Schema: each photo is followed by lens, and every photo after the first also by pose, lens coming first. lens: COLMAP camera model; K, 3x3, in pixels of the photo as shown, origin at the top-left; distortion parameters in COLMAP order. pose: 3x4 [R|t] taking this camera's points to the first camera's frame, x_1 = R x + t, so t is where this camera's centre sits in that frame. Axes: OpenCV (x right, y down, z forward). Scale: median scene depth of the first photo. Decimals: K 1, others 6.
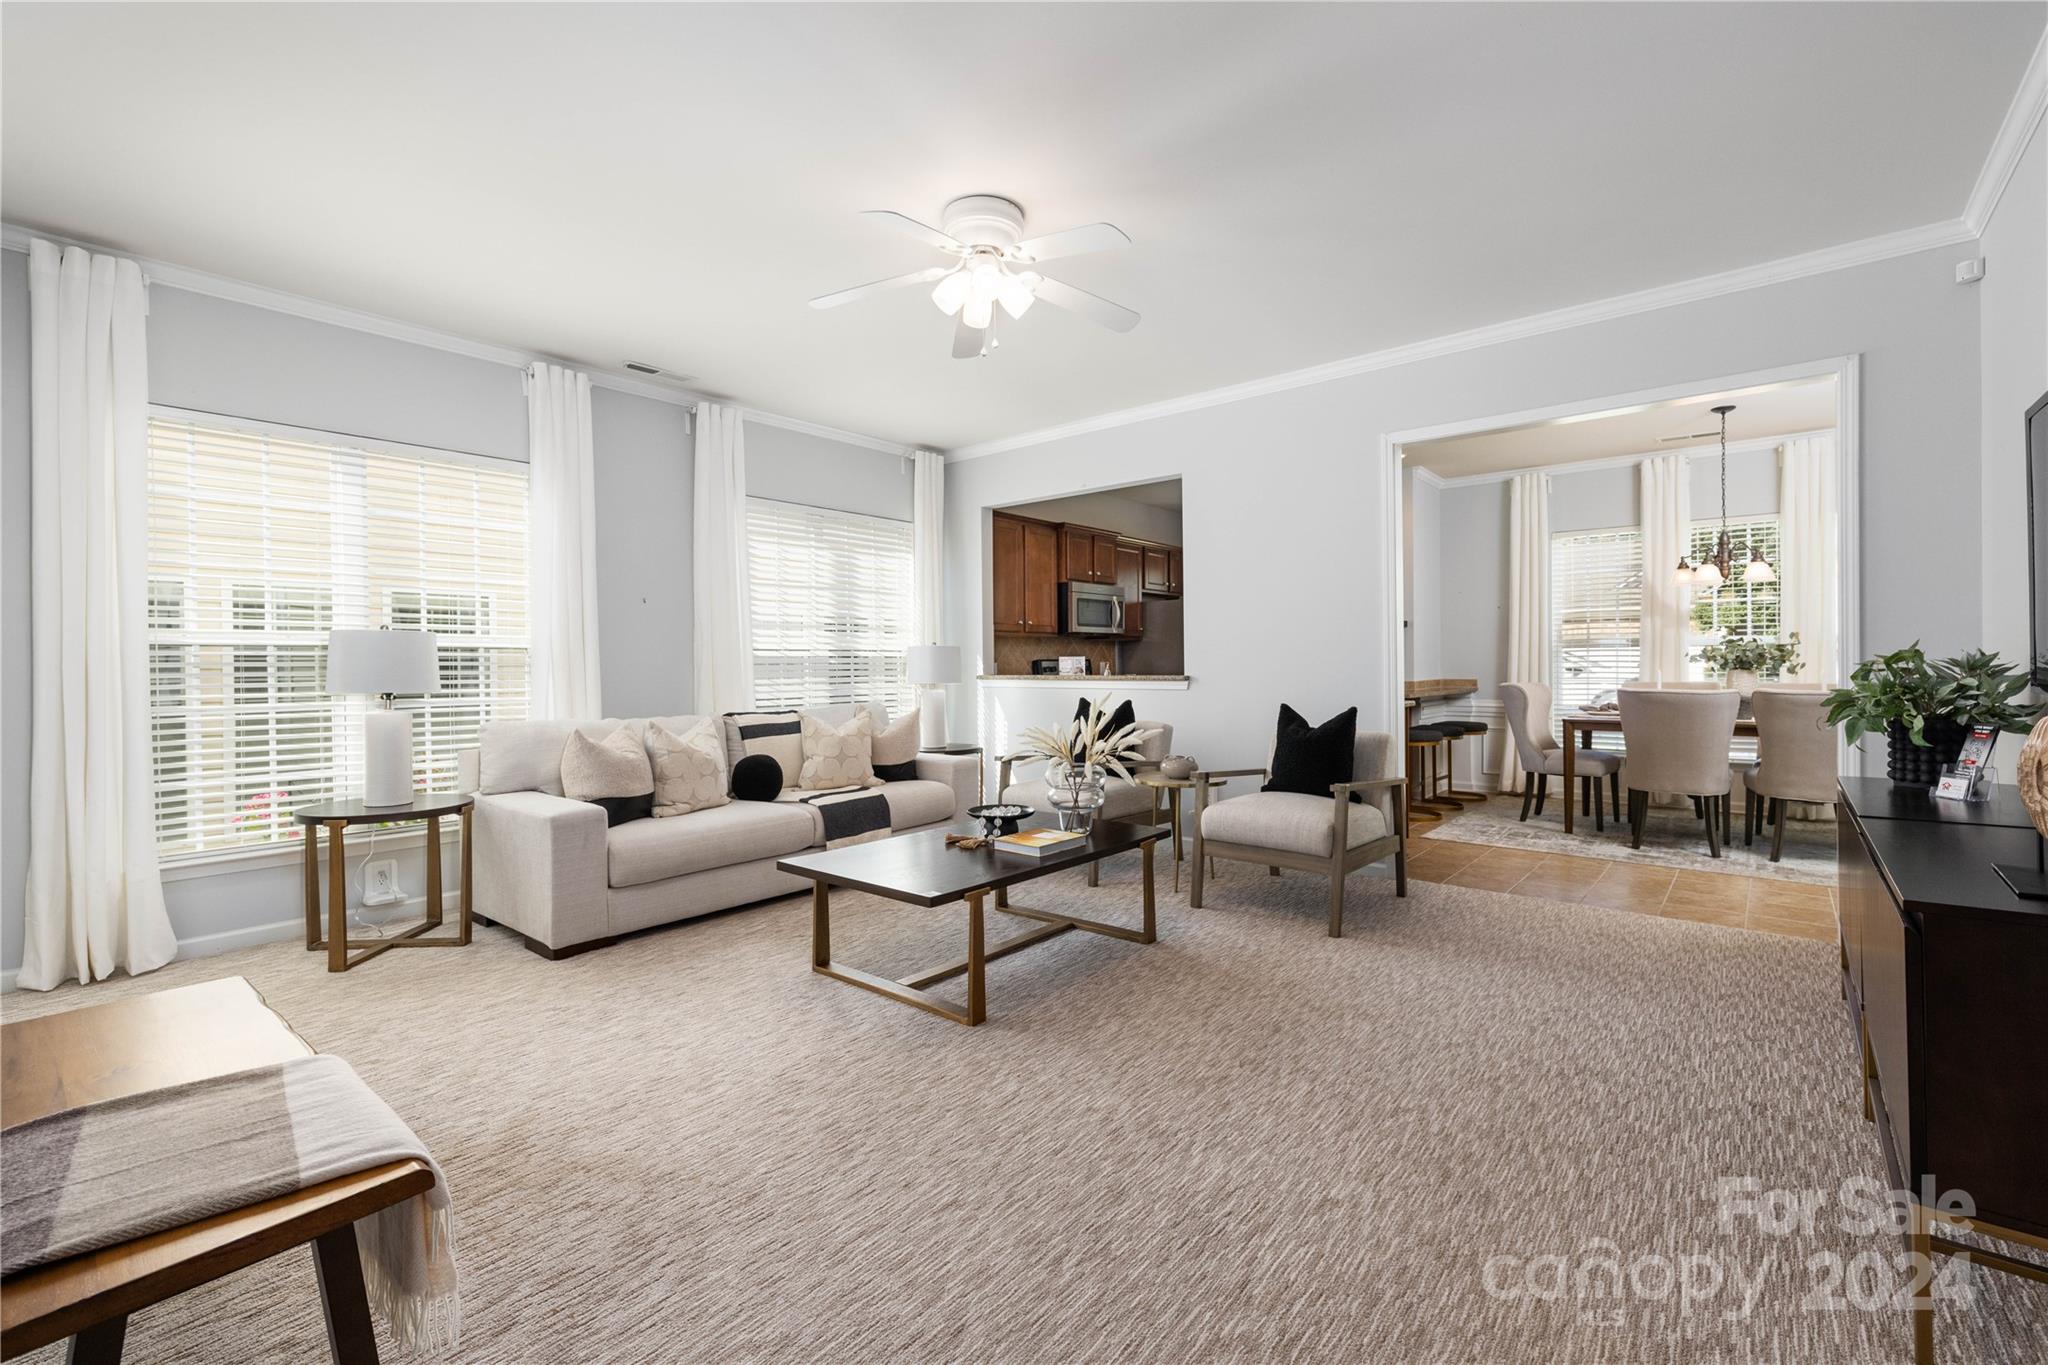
lens RADIAL K [[861.7, 0, 1029.6], [0, 861.7, 660.8], [0, 0, 1]] dist [-0.001541, 0.000404]
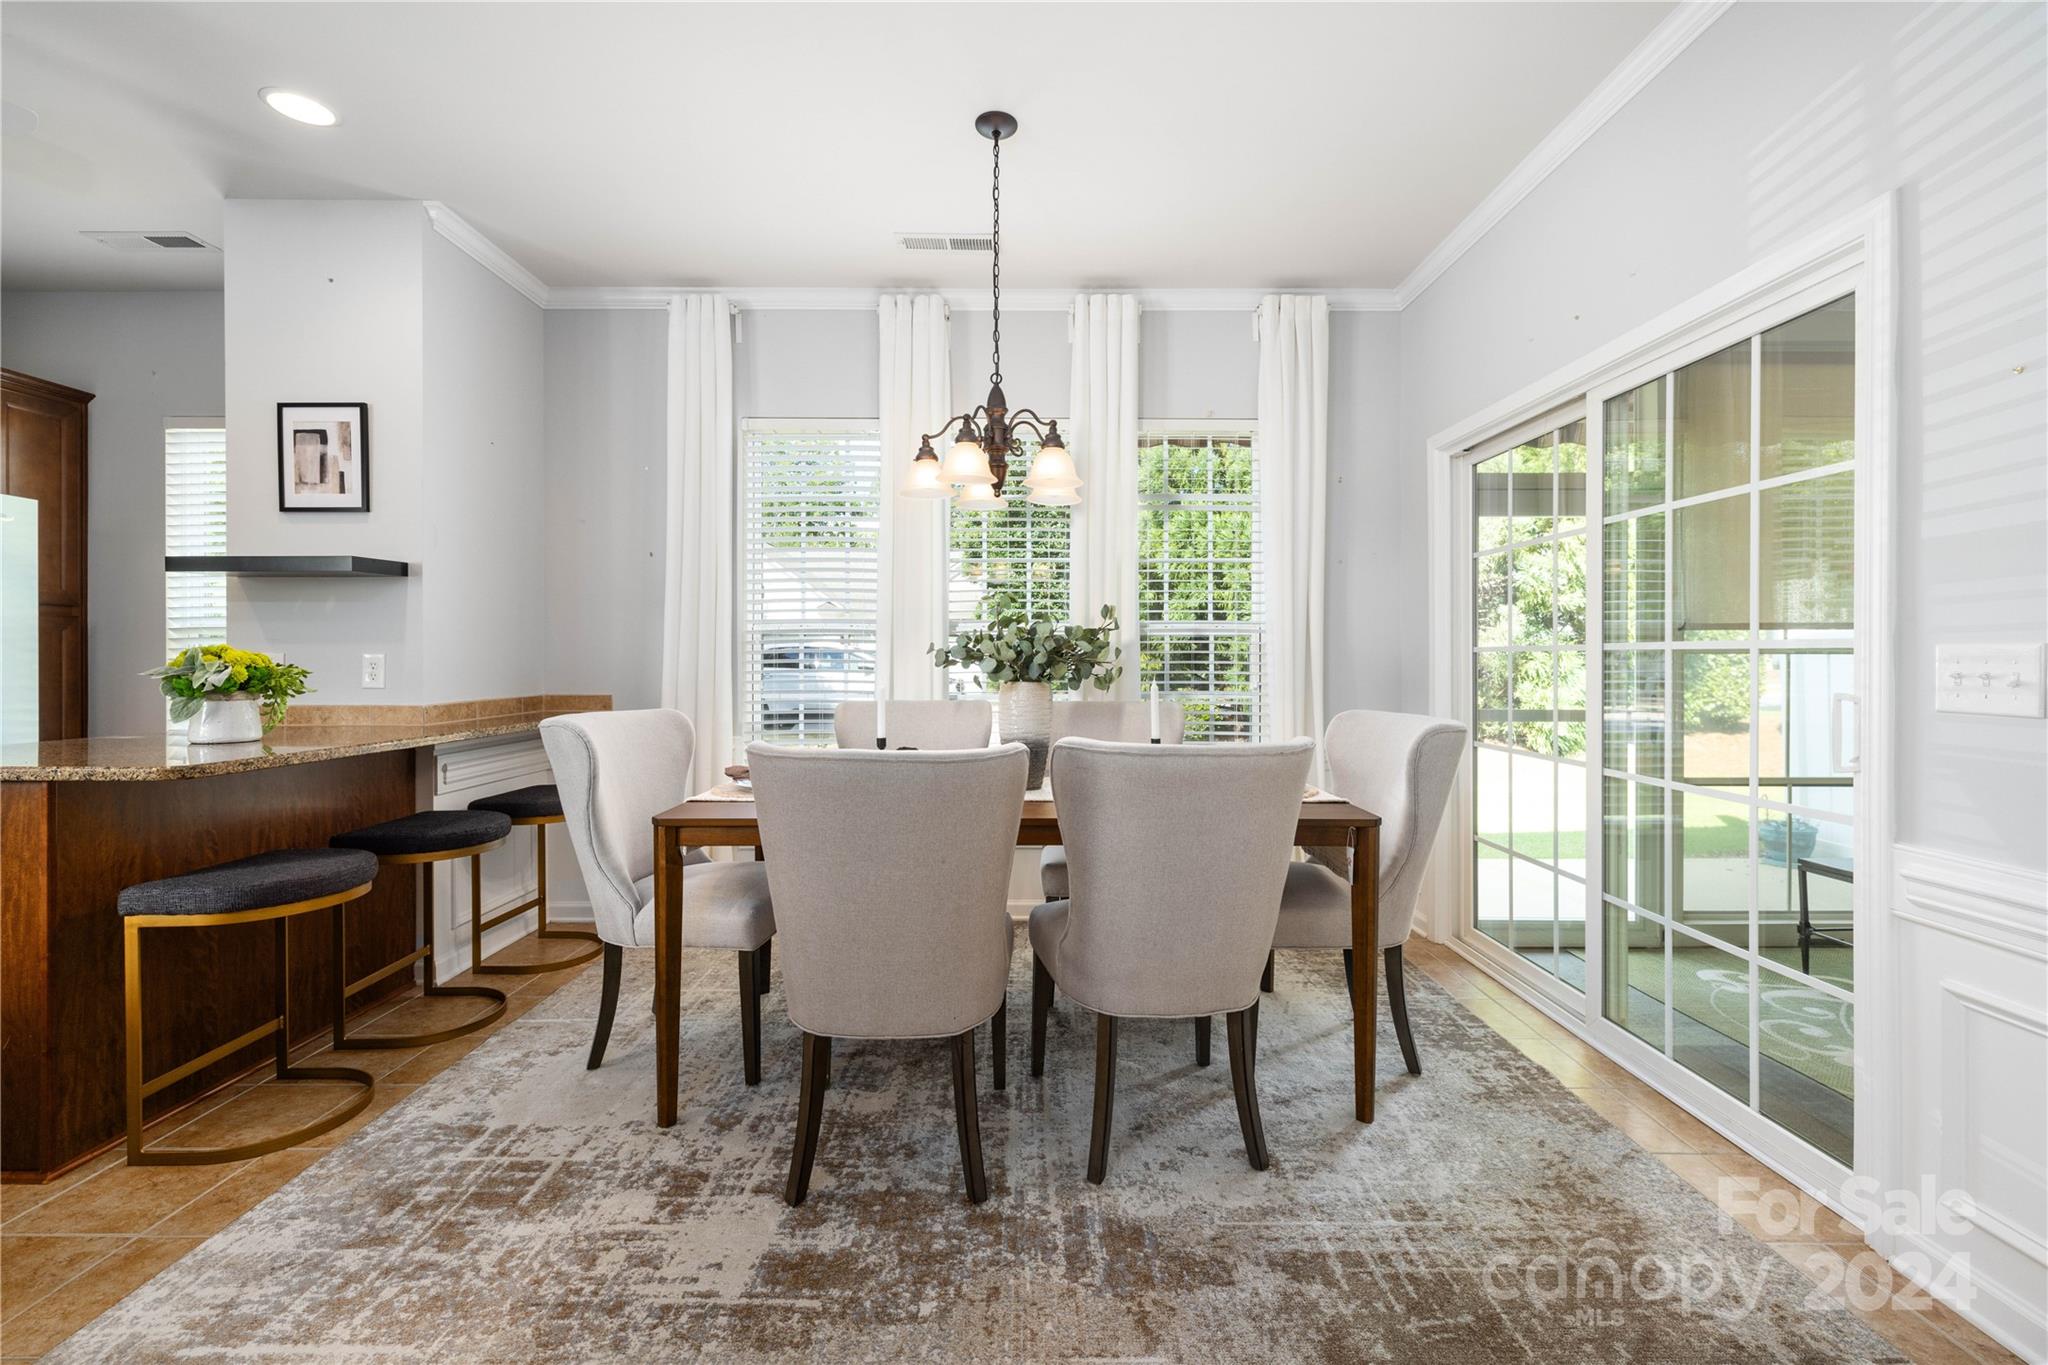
lens RADIAL K [[861.7, 0, 1029.6], [0, 861.7, 660.8], [0, 0, 1]] dist [-0.001541, 0.000404]
pose [[0.766535, 0.007311, 0.642161, 0.514908], [-0.008504, 0.999963, -0.001233, -0.000745], [-0.642147, -0.004516, 0.766568, 0.622994]]
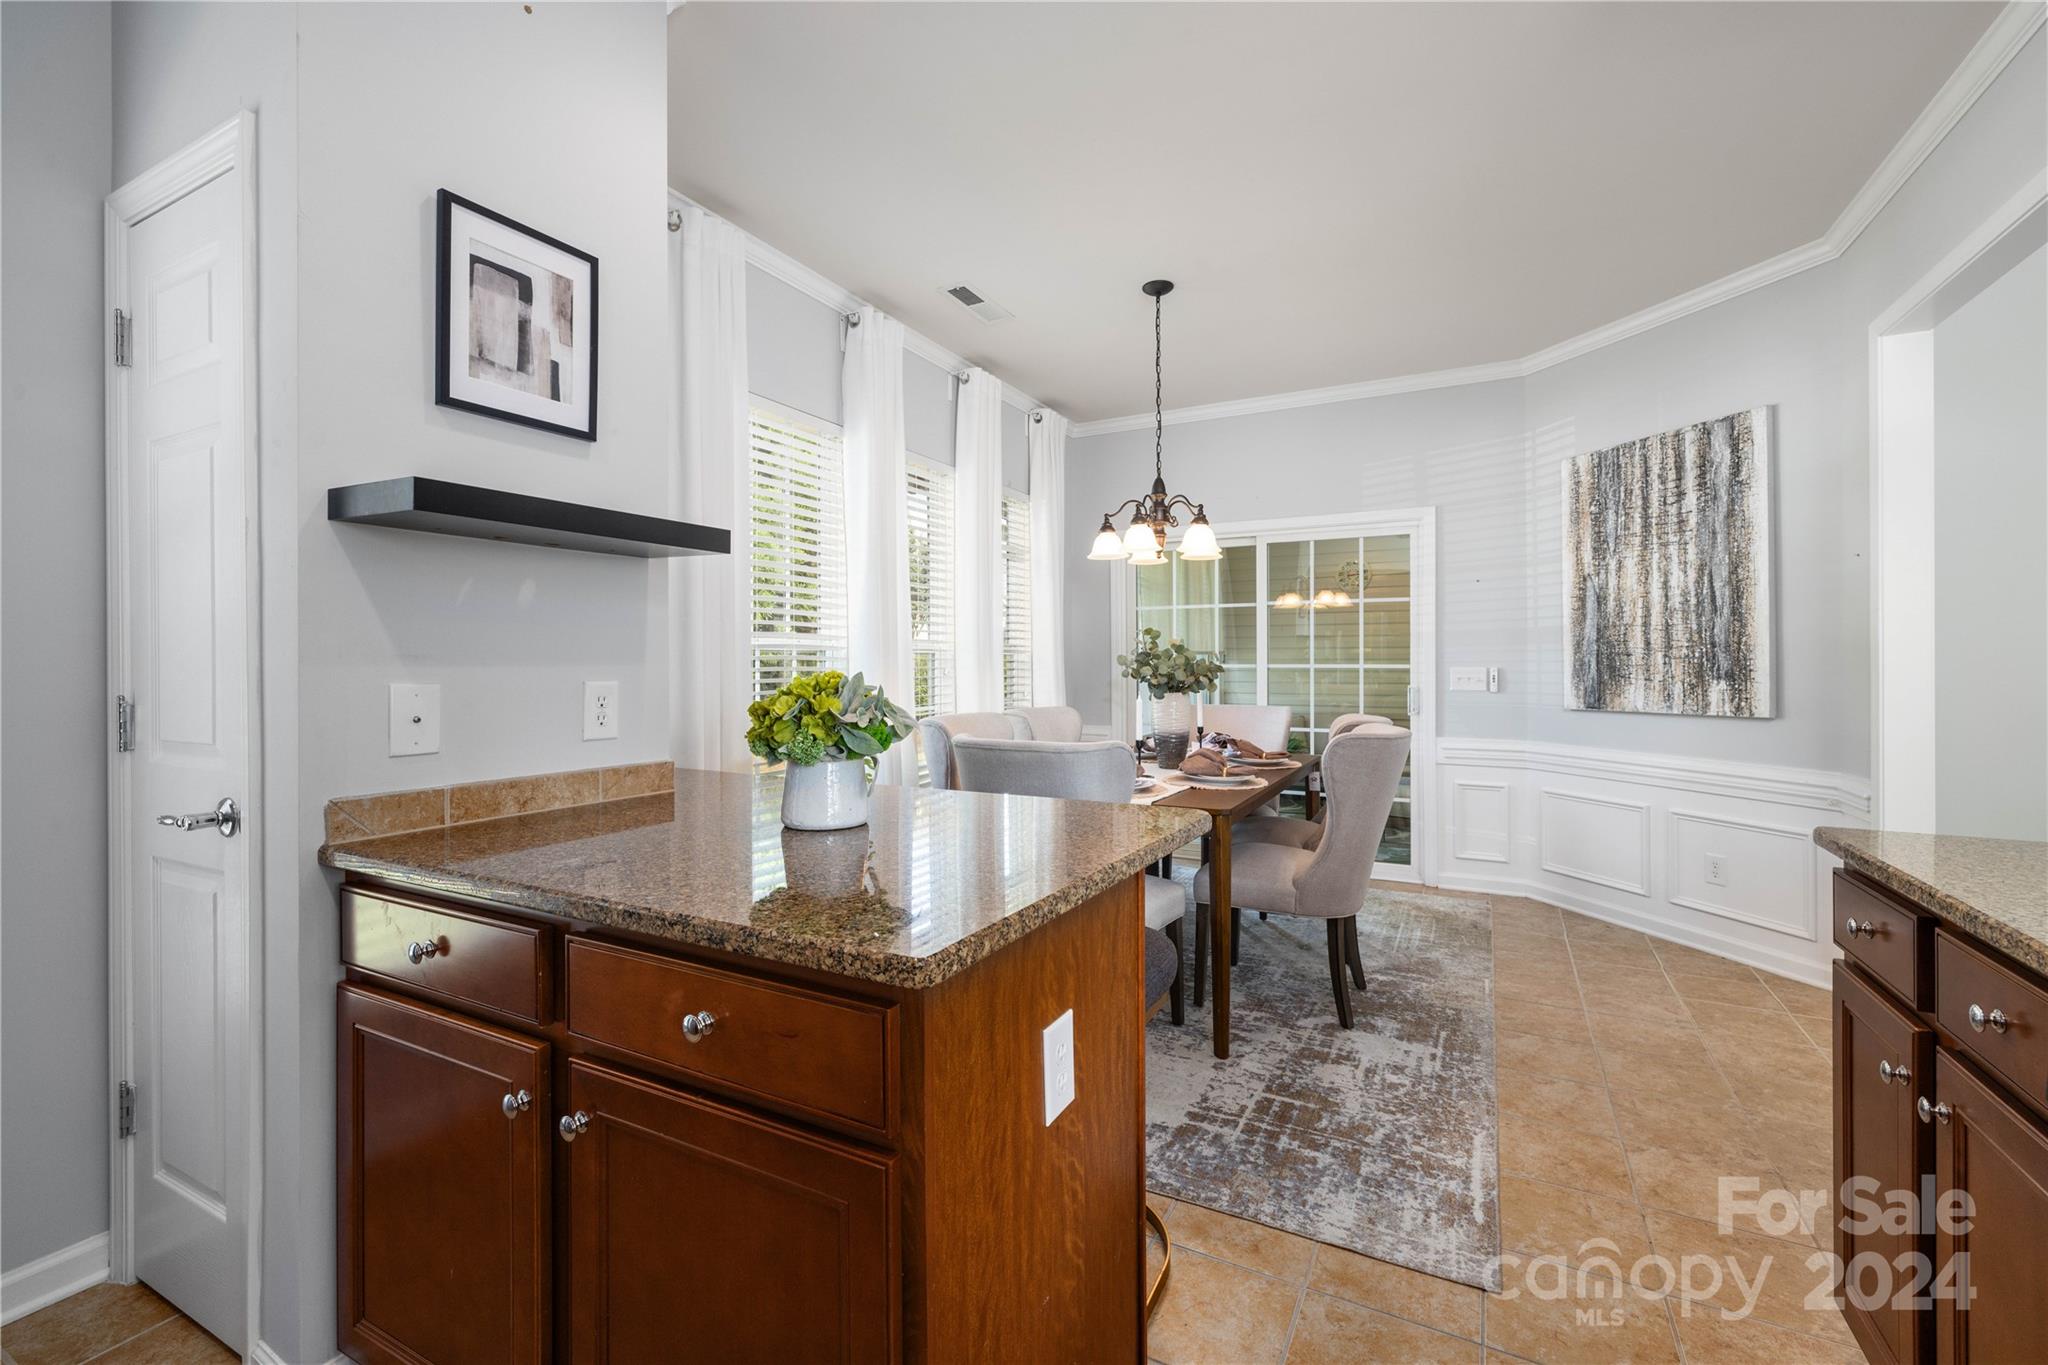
lens RADIAL K [[861.7, 0, 1029.6], [0, 861.7, 660.8], [0, 0, 1]] dist [-0.001541, 0.000404]
pose [[-0.198229, 0.013161, 0.980067, 0.204146], [0.006610, 0.999905, -0.012091, -0.004994], [-0.980133, 0.004082, -0.198297, 1.197867]]
